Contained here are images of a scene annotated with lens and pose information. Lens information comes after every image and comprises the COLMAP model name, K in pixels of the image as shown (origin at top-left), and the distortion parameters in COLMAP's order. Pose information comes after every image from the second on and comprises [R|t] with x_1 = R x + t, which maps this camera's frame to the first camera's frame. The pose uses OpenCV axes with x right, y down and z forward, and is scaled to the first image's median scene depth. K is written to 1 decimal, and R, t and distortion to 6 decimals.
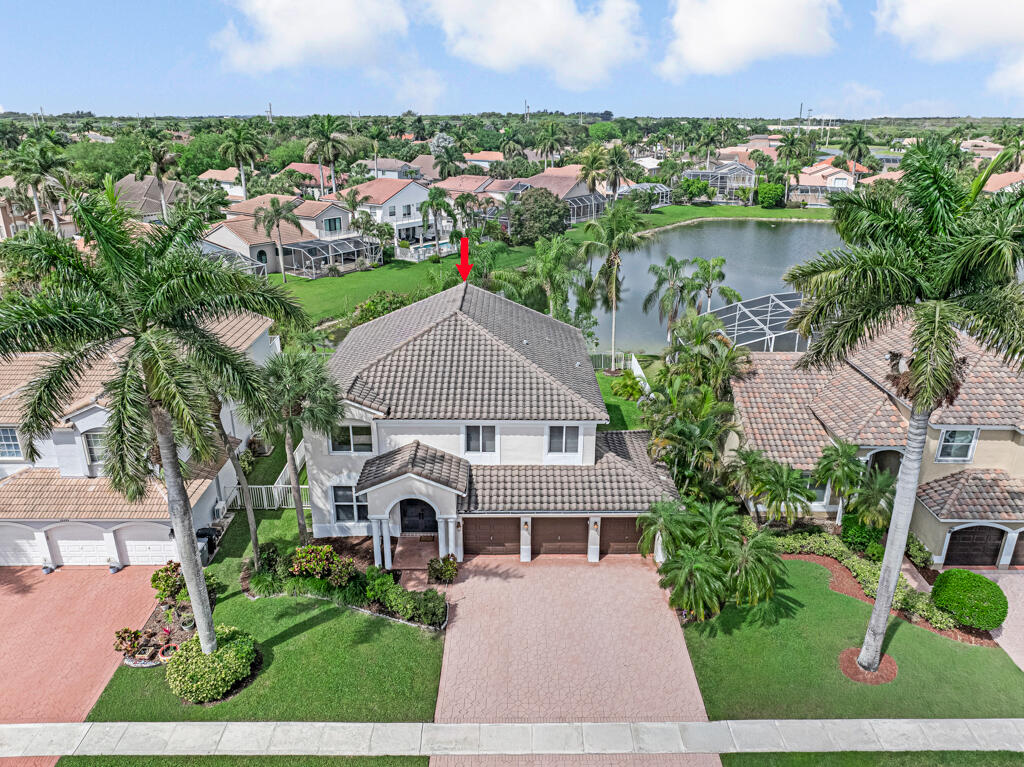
lens RADIAL K [[719.2, 0, 514.7], [0, 719.2, 379.6], [0, 0, 1]] dist [-0.038140, -0.001500]
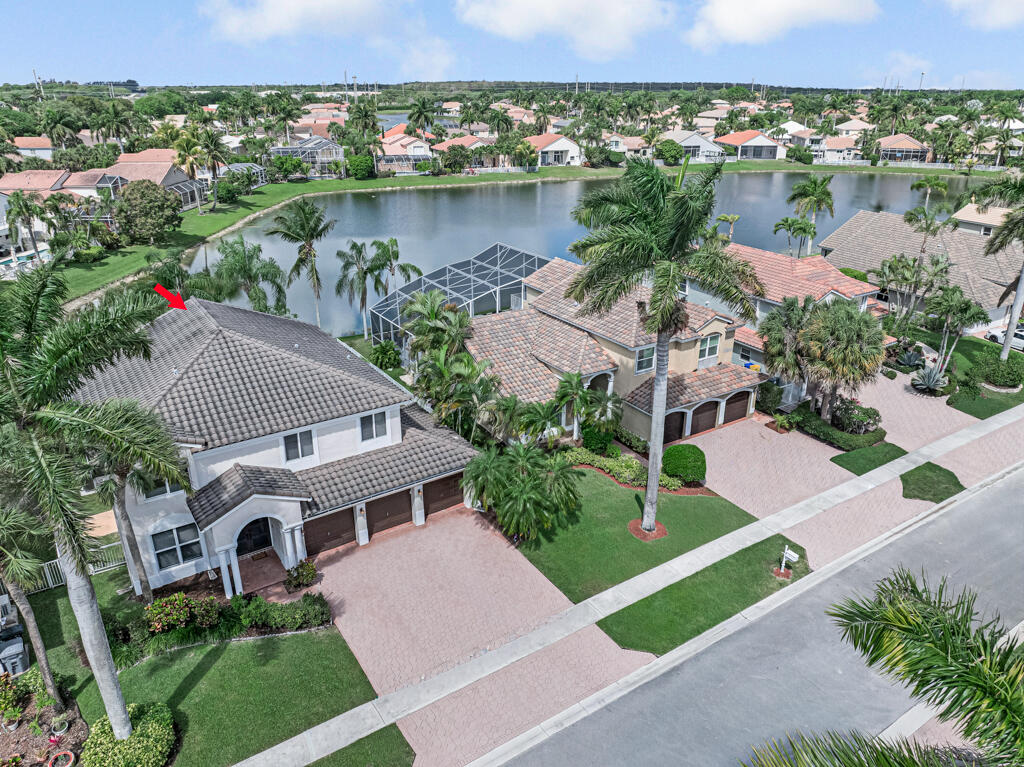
lens RADIAL K [[719.2, 0, 514.7], [0, 719.2, 379.6], [0, 0, 1]] dist [-0.038140, -0.001500]
pose [[0.831820, -0.212787, 0.512638, -0.299870], [0.190923, 0.976928, 0.095709, -0.050194], [-0.521176, 0.018261, 0.853254, -0.049178]]
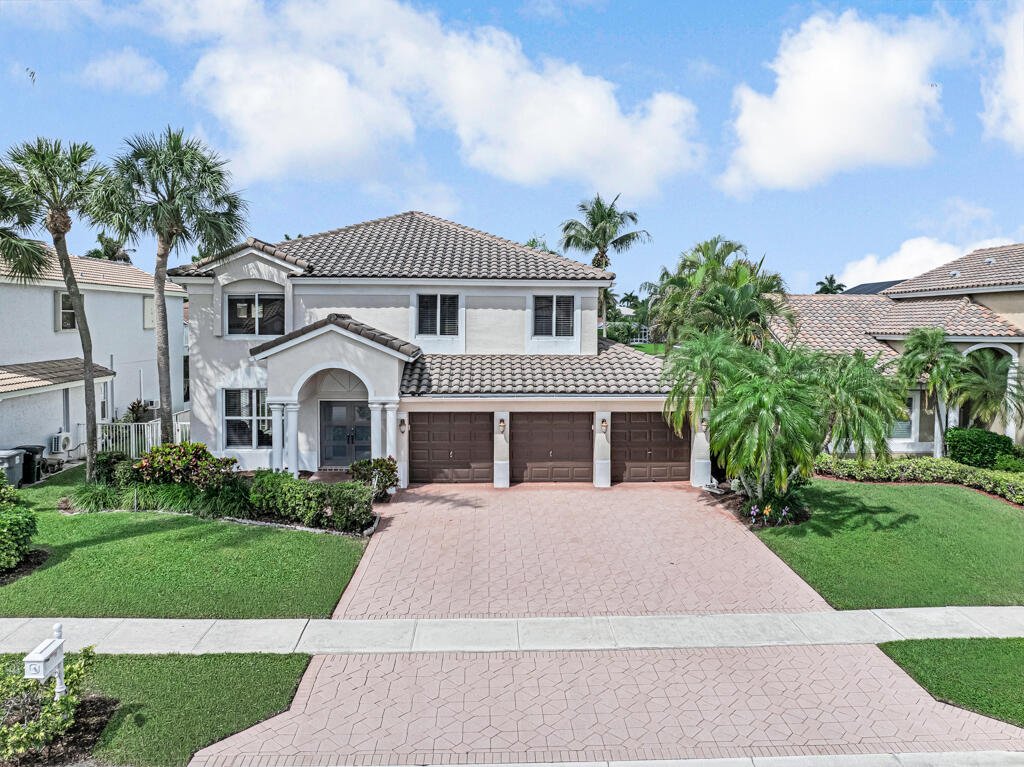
lens RADIAL K [[731.4, 0, 516.9], [0, 731.4, 359.5], [0, 0, 1]] dist [-0.030886, 0.000234]
pose [[0.999282, 0.001767, 0.037851, 0.003461], [0.009408, 0.956062, -0.293012, 0.339477], [-0.036705, 0.293158, 0.955359, 0.313099]]
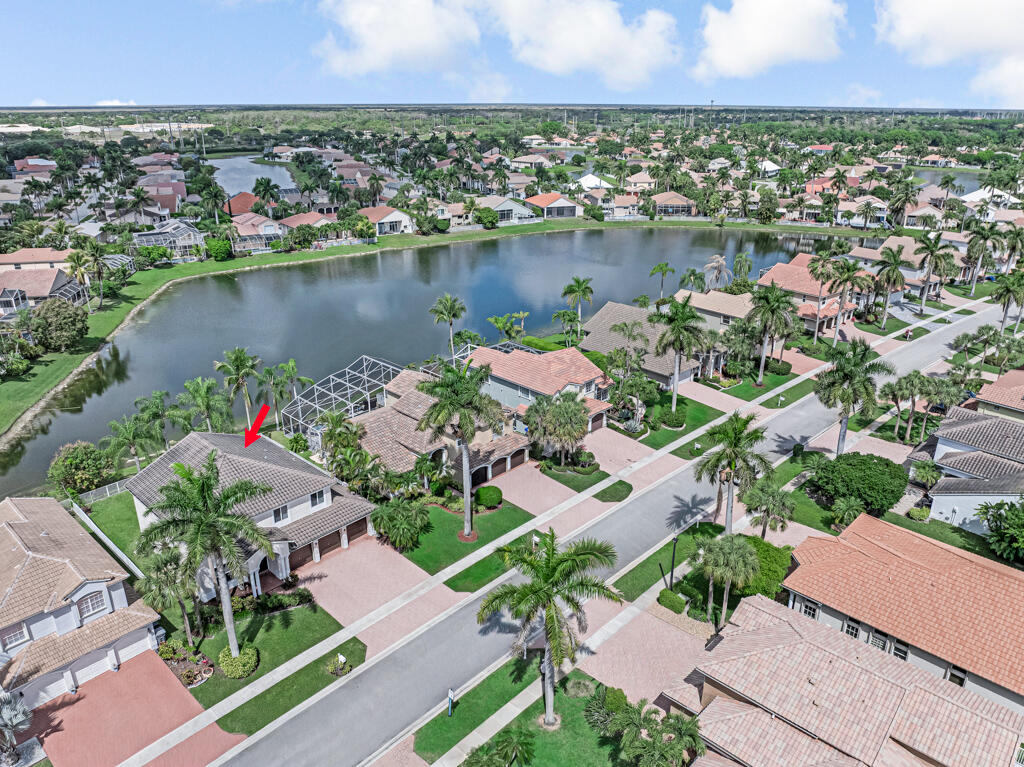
lens RADIAL K [[719.2, 0, 514.7], [0, 719.2, 379.6], [0, 0, 1]] dist [-0.038140, -0.001500]
pose [[0.685808, -0.264714, 0.677933, -0.846677], [0.250690, 0.960423, 0.121416, -0.351833], [-0.683243, 0.086682, 0.725027, -0.904570]]
